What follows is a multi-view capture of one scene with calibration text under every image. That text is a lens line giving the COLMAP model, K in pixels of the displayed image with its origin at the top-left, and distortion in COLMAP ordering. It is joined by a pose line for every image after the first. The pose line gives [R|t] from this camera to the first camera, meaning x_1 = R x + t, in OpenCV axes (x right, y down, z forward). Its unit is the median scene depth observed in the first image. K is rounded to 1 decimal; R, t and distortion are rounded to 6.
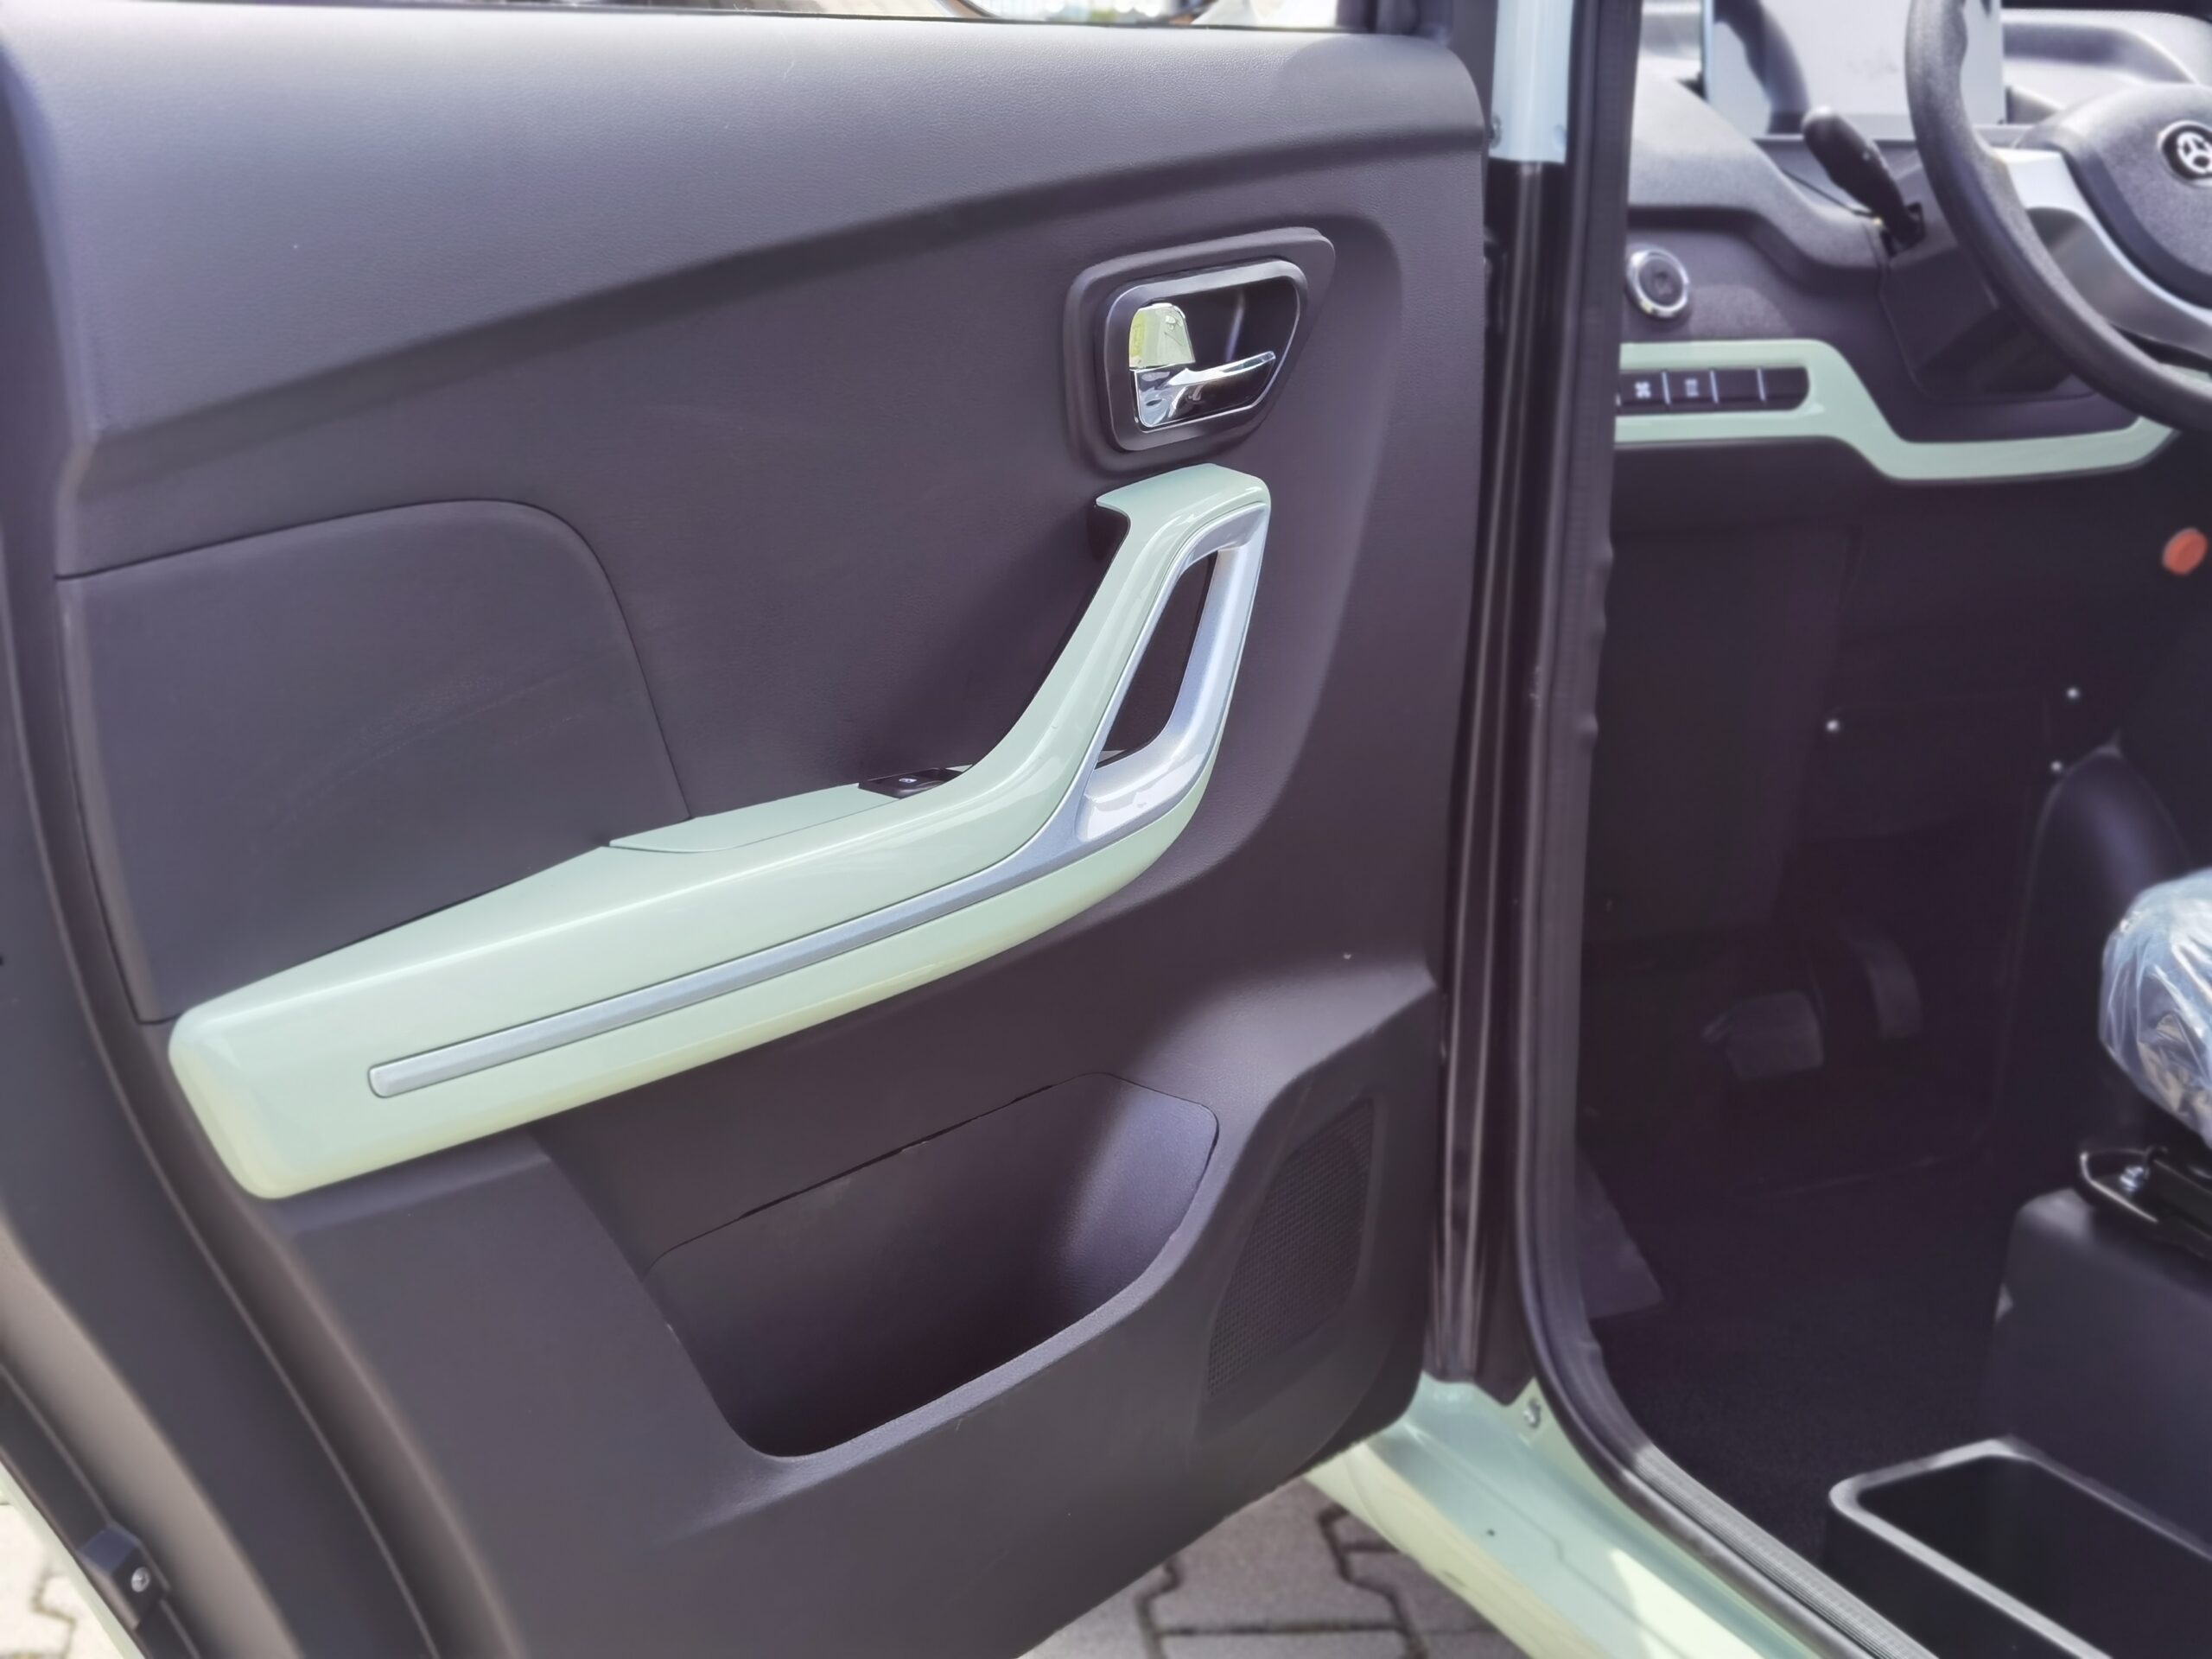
lens RADIAL K [[3364.5, 0, 1106.0], [0, 3364.5, 829.5], [0, 0, 1]] dist [0.081024, -0.051843]
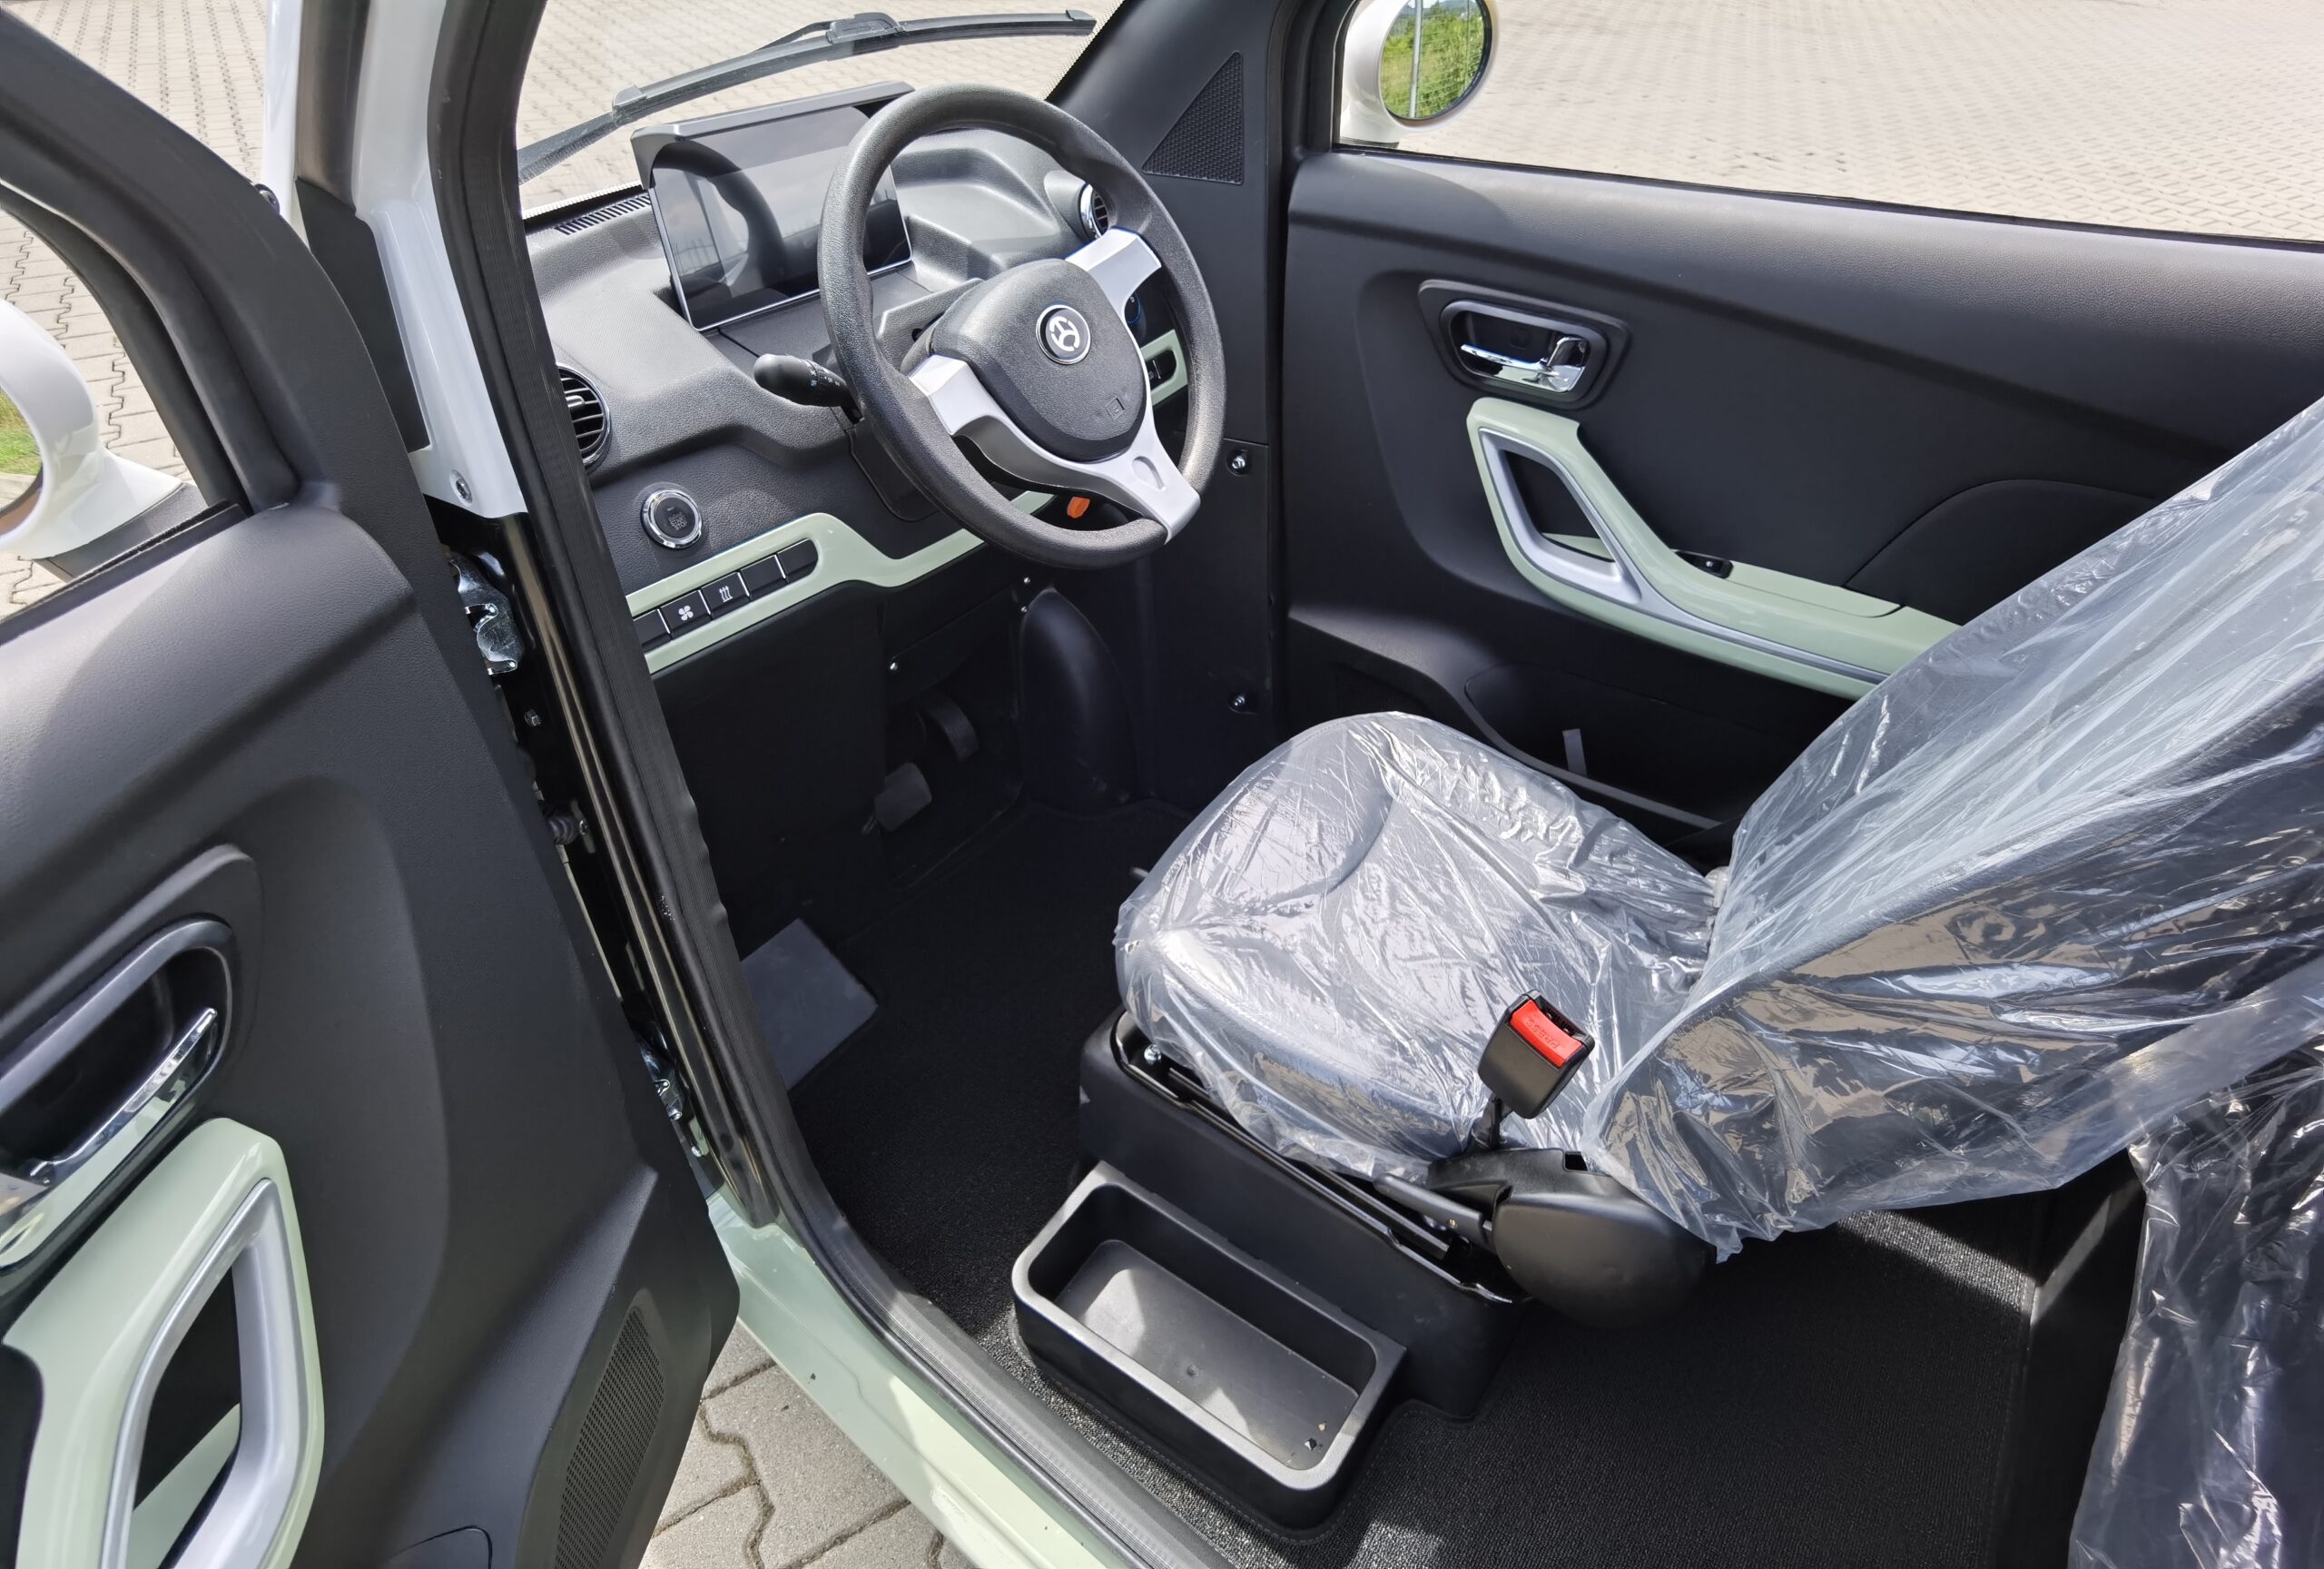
lens RADIAL K [[1216.2, 0, 1116.8], [0, 1216.2, 777.4], [0, 0, 1]] dist [-0.040126, 0.000395]
pose [[0.912110, -0.296614, 0.282977, 0.159591], [0.160755, 0.893784, 0.418699, -0.235371], [-0.377112, -0.336409, 0.862911, 0.540525]]
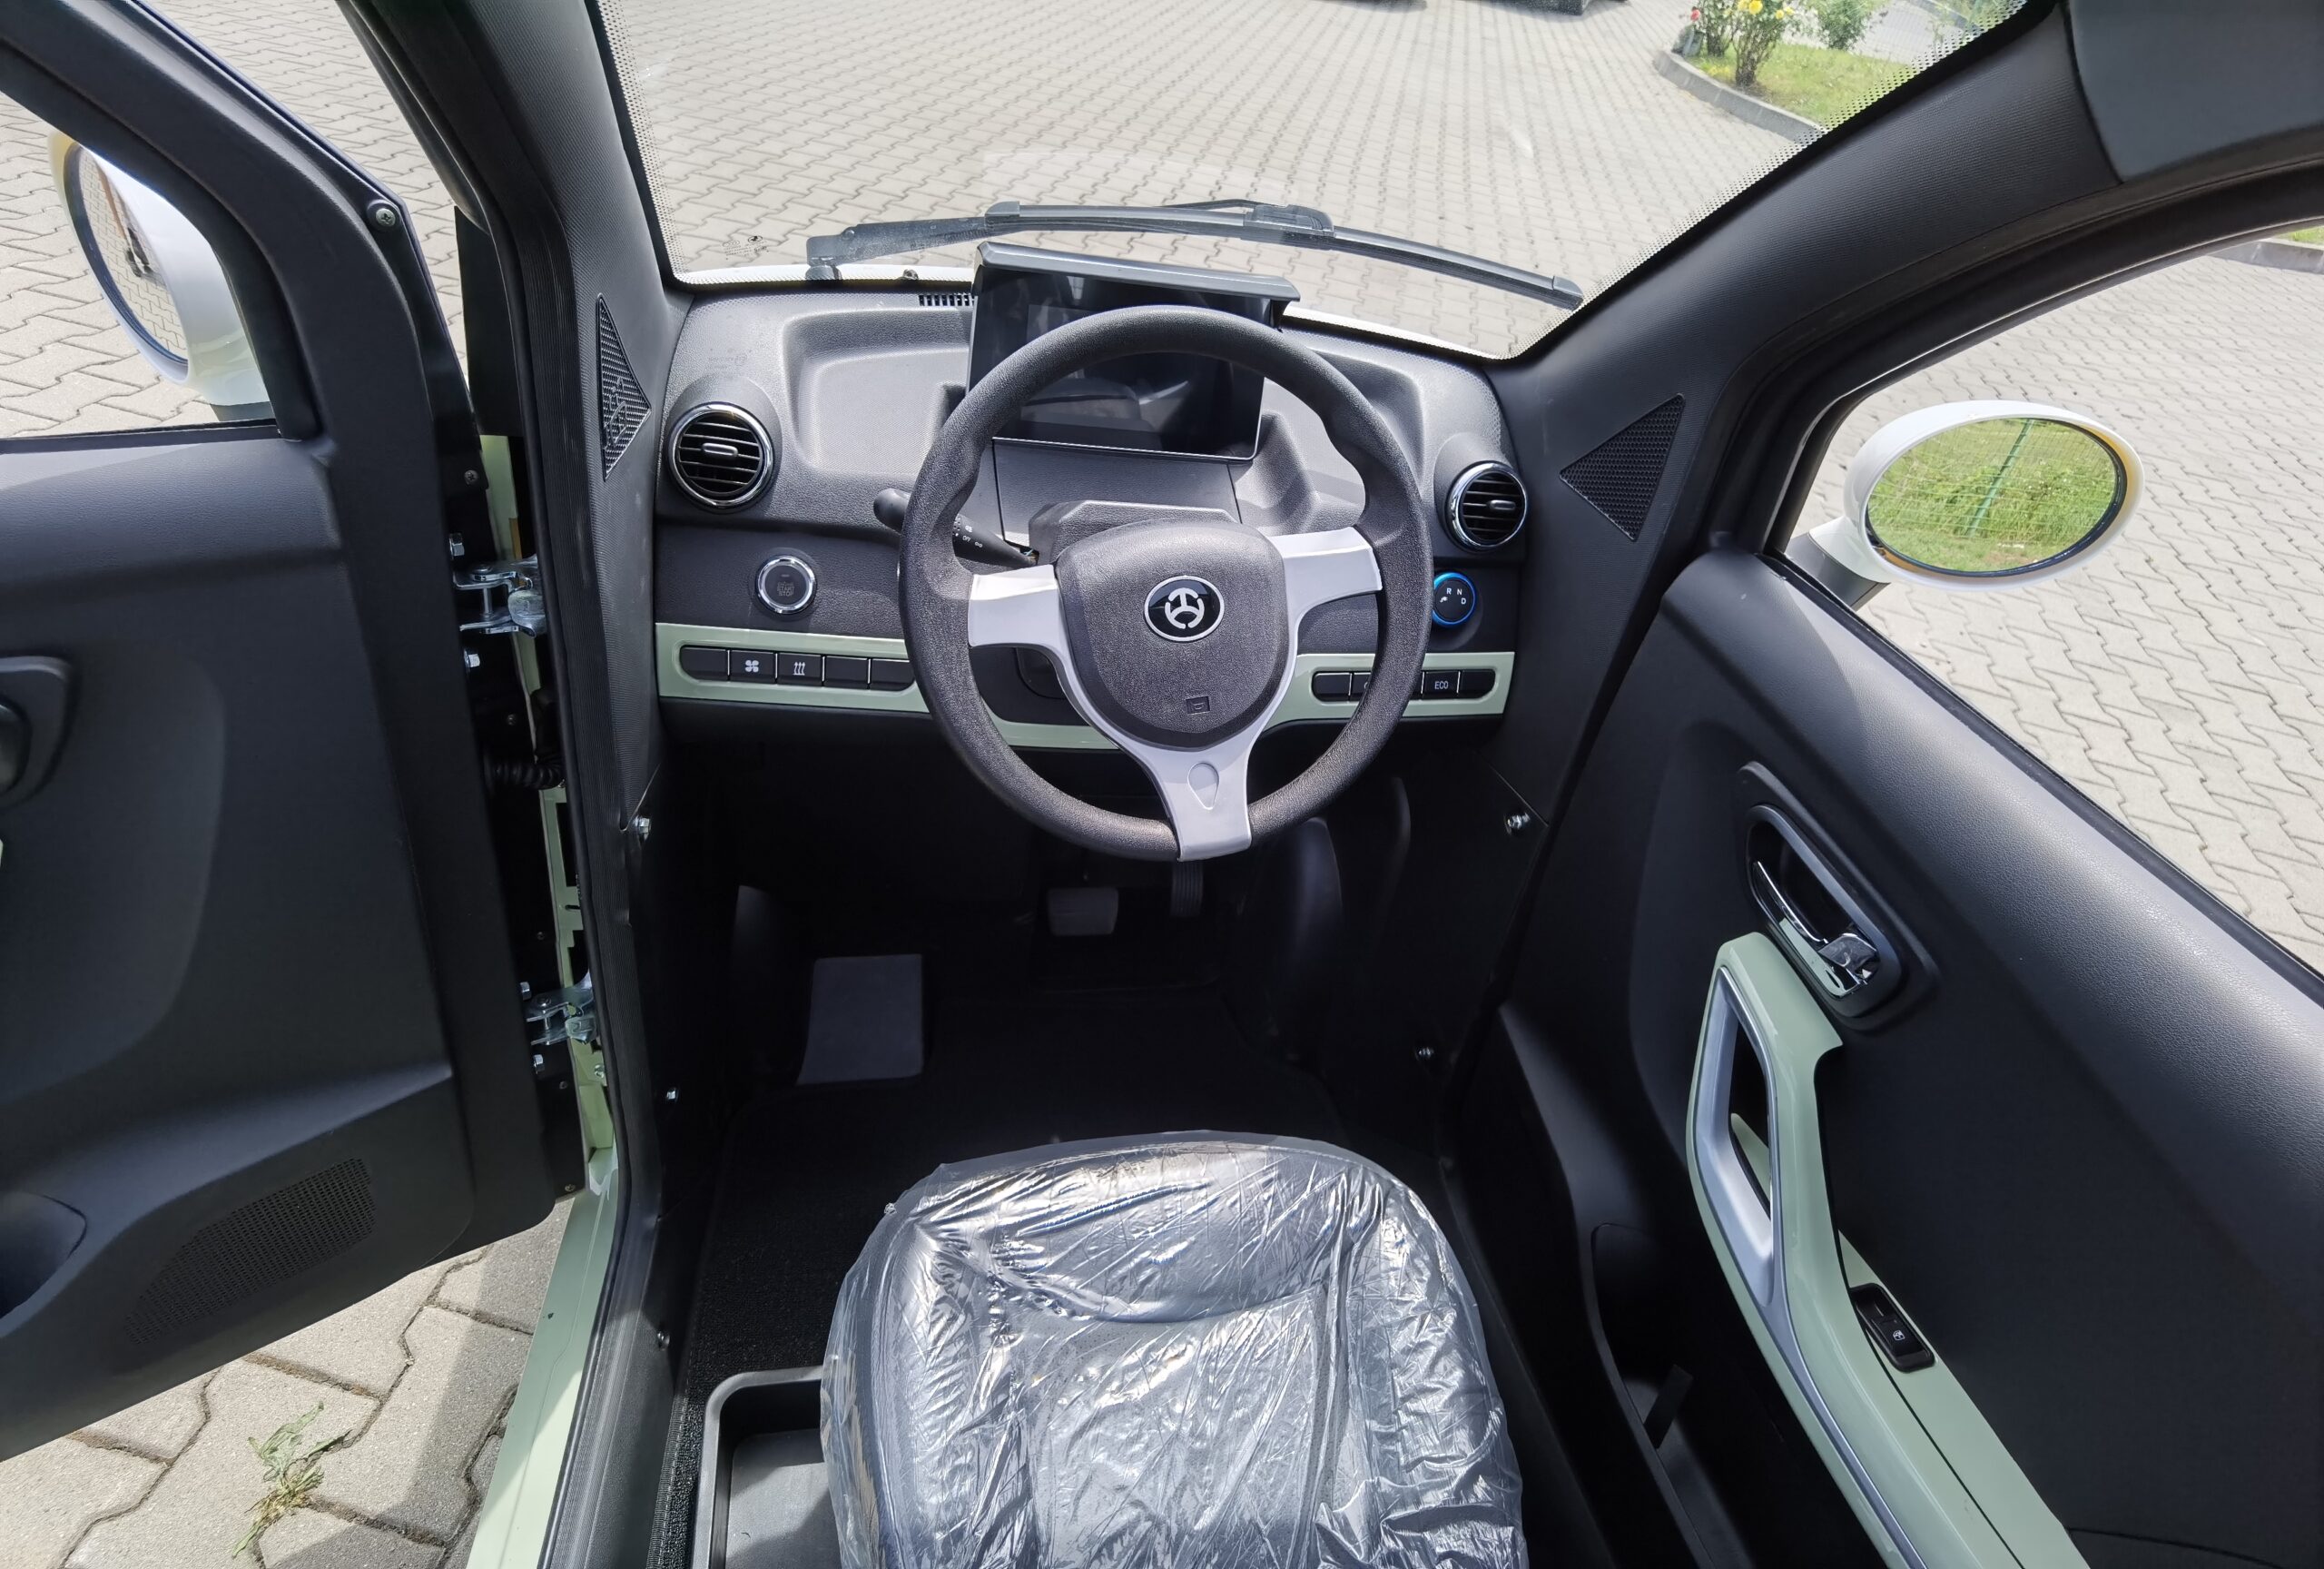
lens RADIAL K [[1216.2, 0, 1116.8], [0, 1216.2, 777.4], [0, 0, 1]] dist [-0.040126, 0.000395]
pose [[0.937783, 0.285790, -0.197200, 0.392419], [-0.192495, 0.900580, 0.389745, -0.299013], [0.288980, -0.327536, 0.899562, 0.607961]]
